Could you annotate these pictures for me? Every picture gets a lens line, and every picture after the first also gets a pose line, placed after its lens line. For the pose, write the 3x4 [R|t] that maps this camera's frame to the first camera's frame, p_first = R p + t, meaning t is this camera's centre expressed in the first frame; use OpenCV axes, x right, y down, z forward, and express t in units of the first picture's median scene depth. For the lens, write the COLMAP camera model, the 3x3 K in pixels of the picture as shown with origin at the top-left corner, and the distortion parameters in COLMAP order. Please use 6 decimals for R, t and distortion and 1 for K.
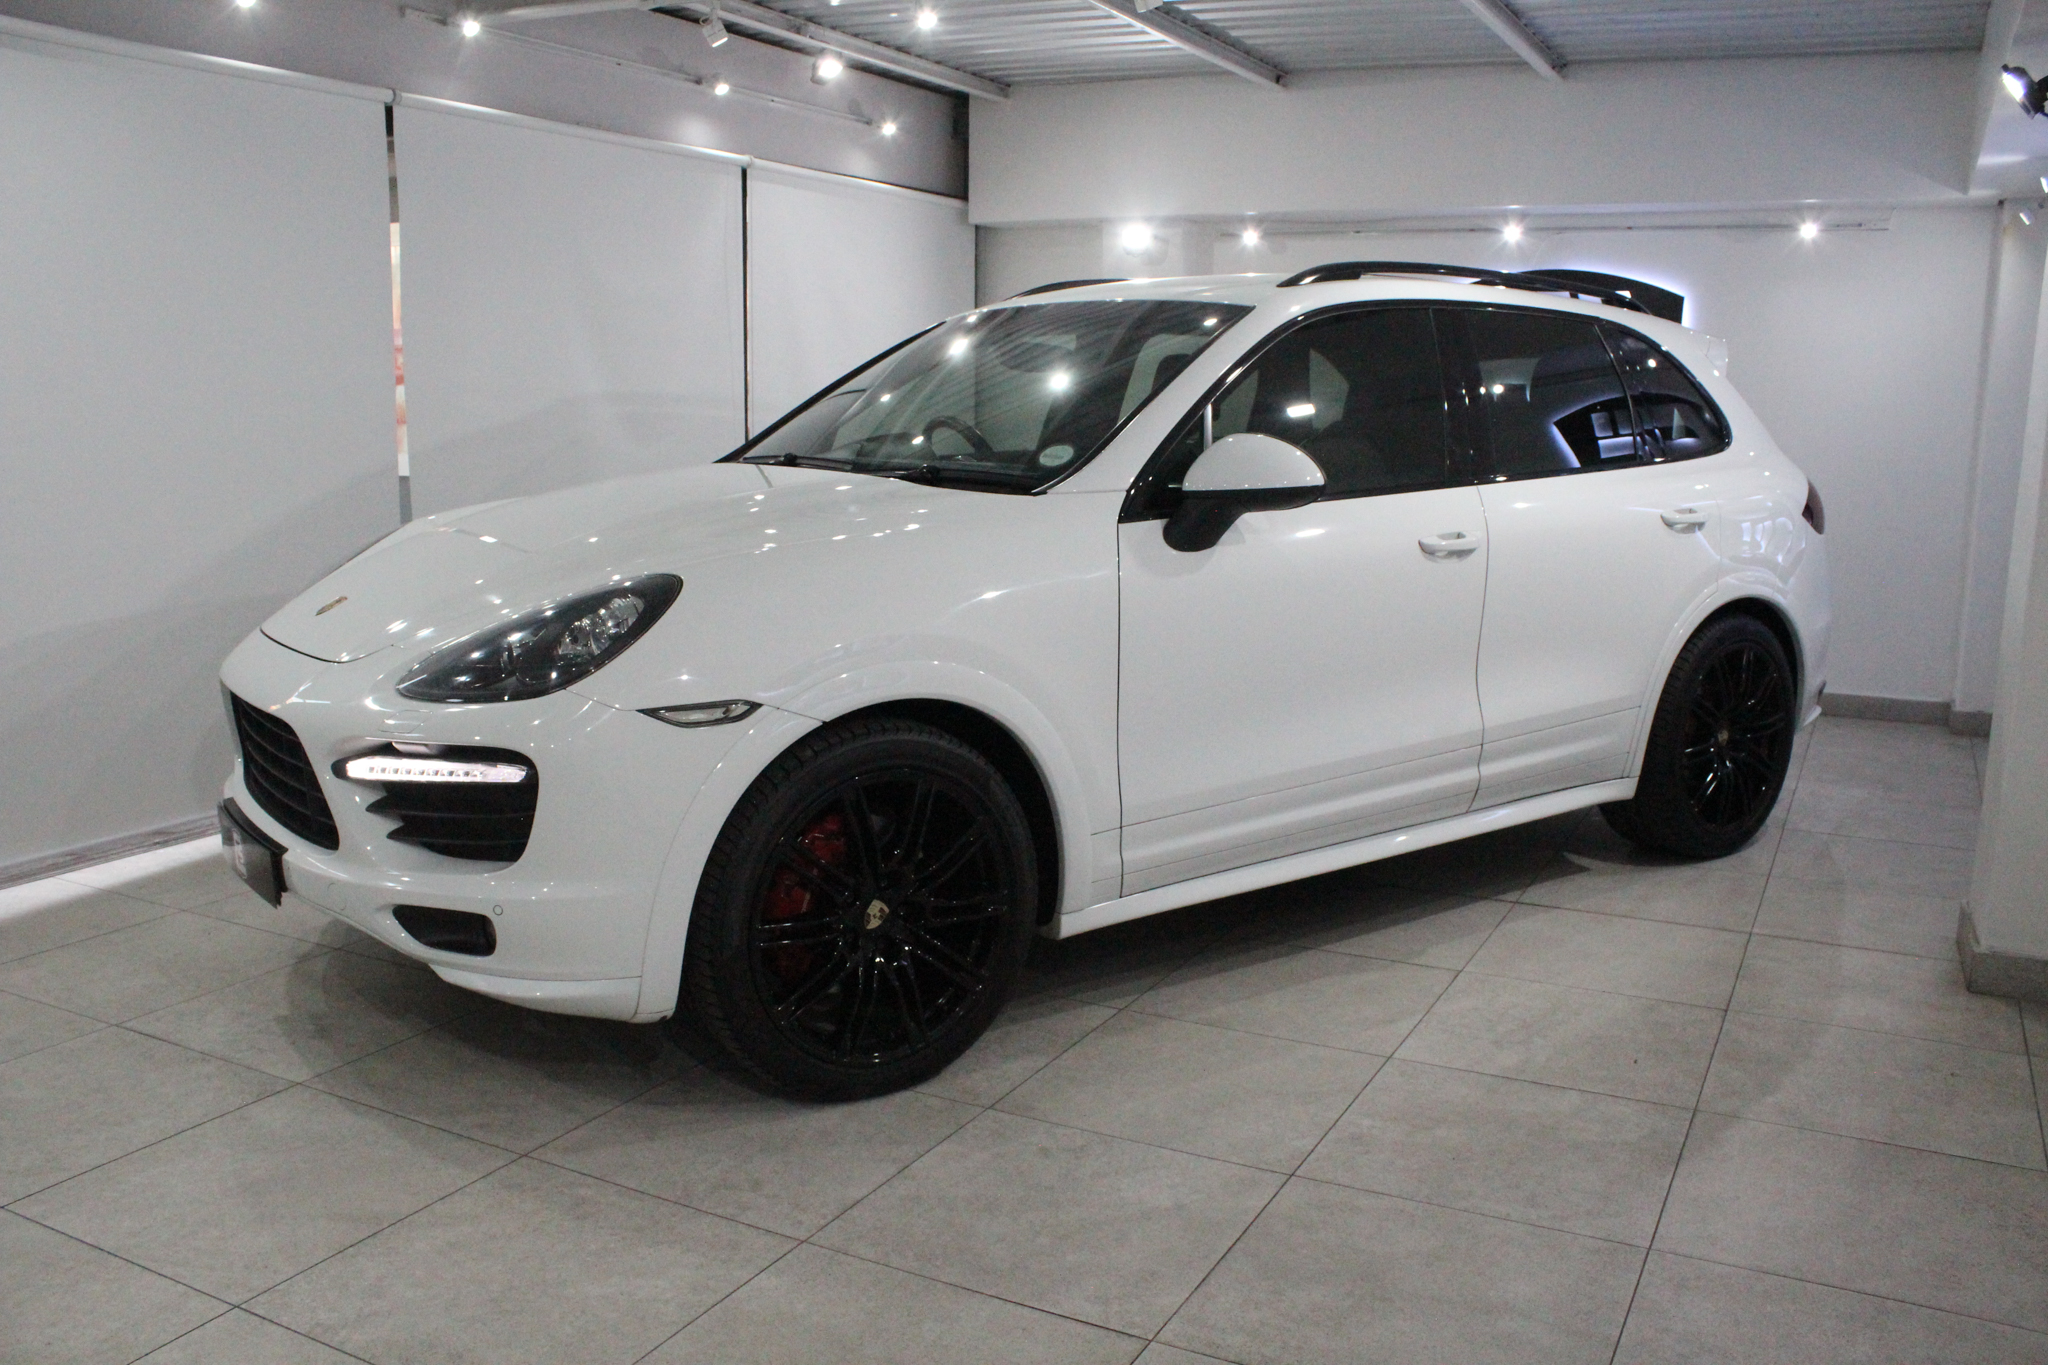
lens RADIAL K [[1713.0, 0, 1019.9], [0, 1713.0, 695.8], [0, 0, 1]] dist [-0.157703, 0.127831]
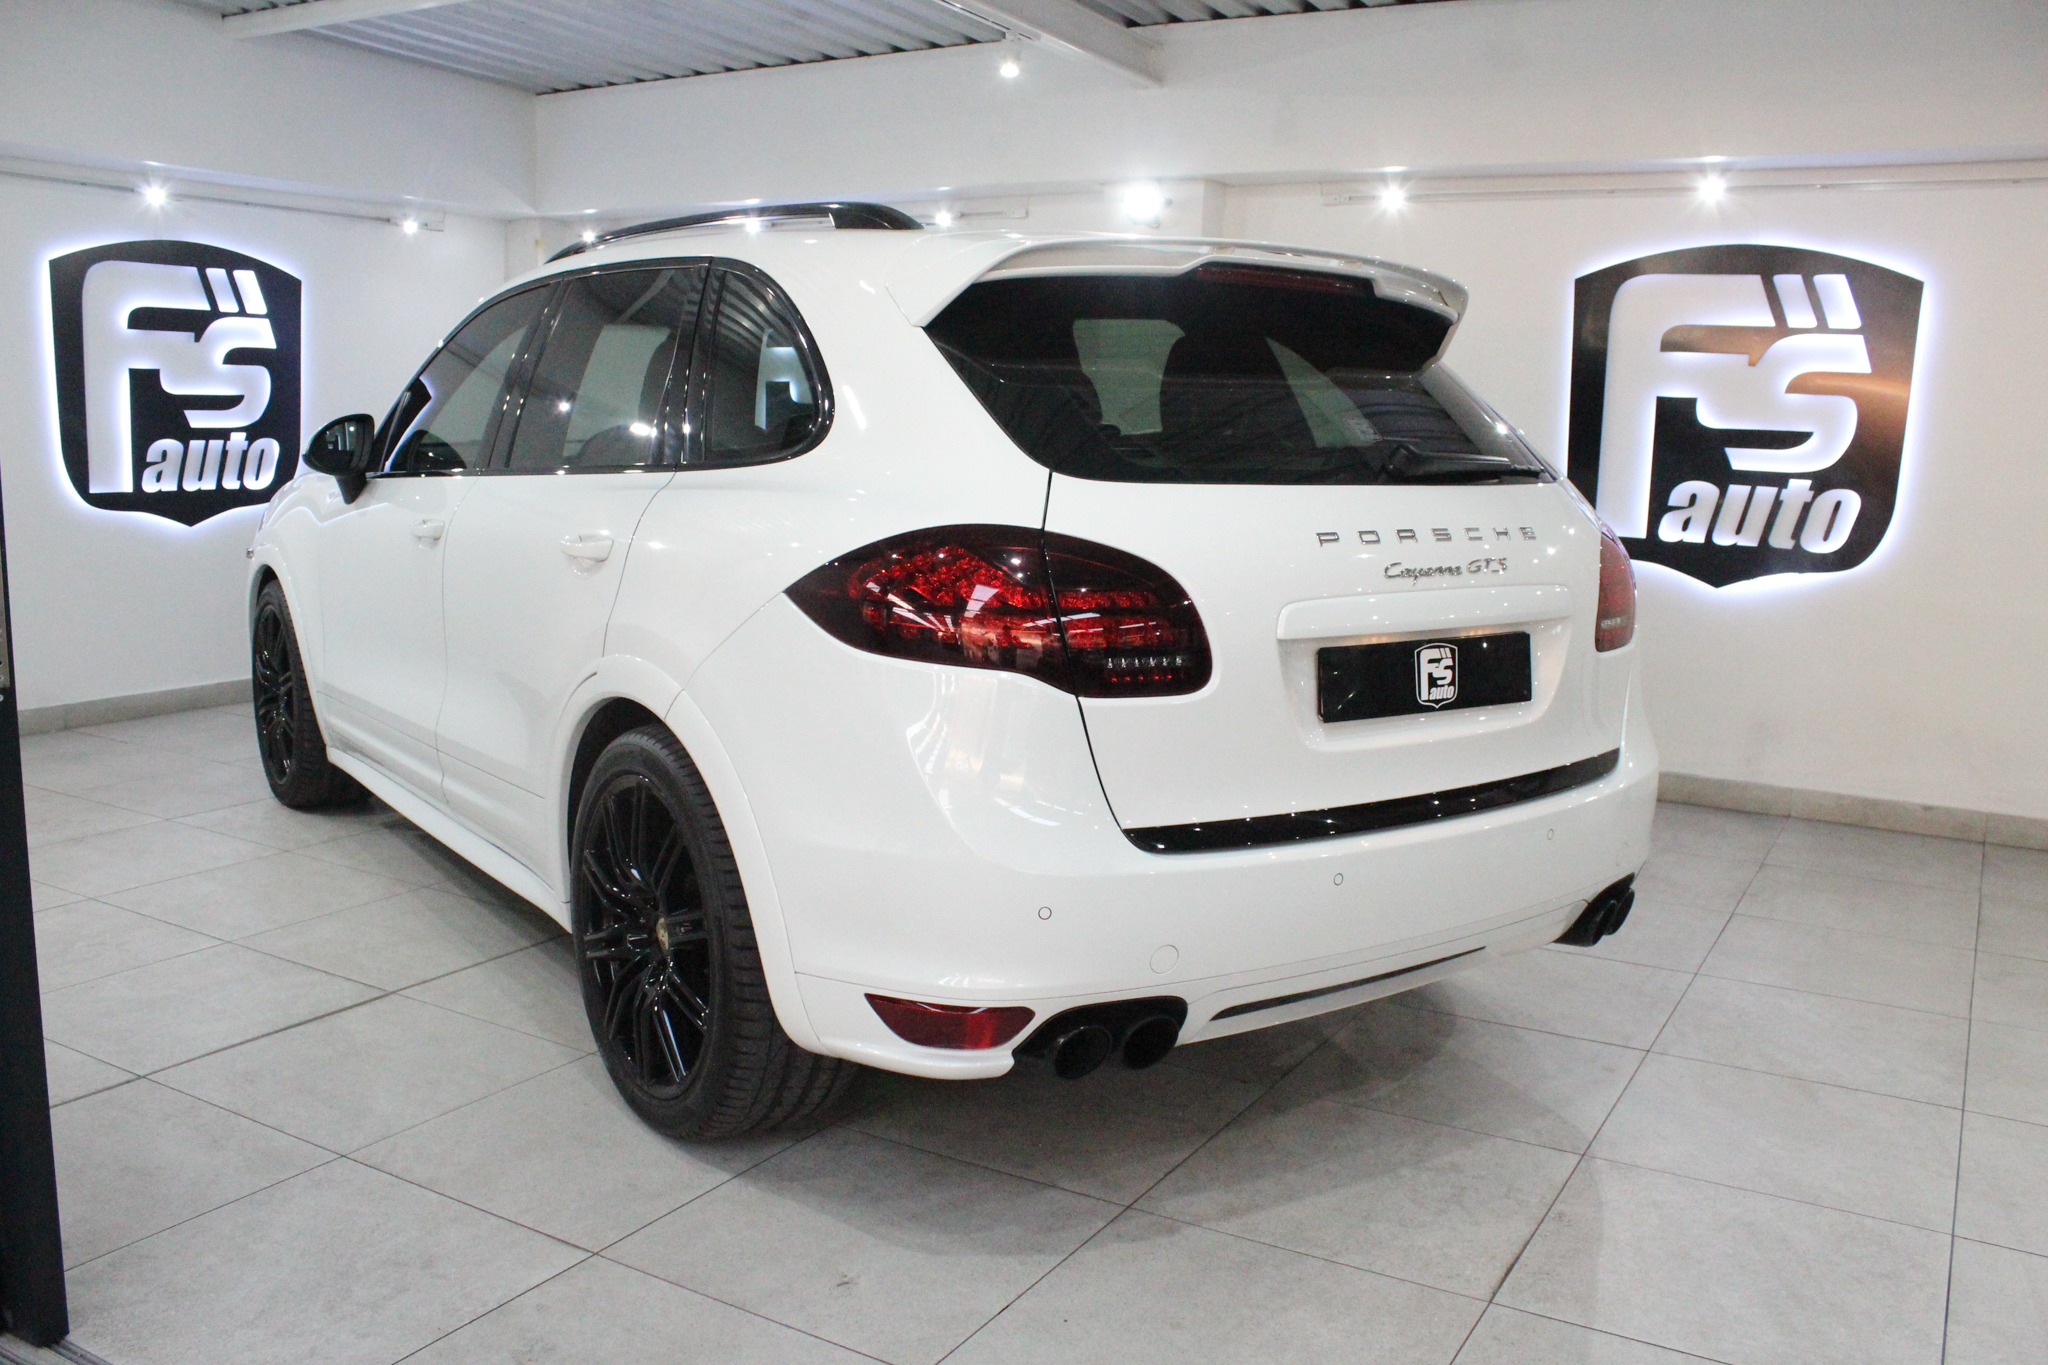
lens RADIAL K [[1713.0, 0, 1019.9], [0, 1713.0, 695.8], [0, 0, 1]] dist [-0.157703, 0.127831]
pose [[0.040898, -0.172534, 0.984154, -0.634722], [0.150774, 0.974765, 0.164623, -0.103625], [-0.987722, 0.141652, 0.065880, 0.585088]]
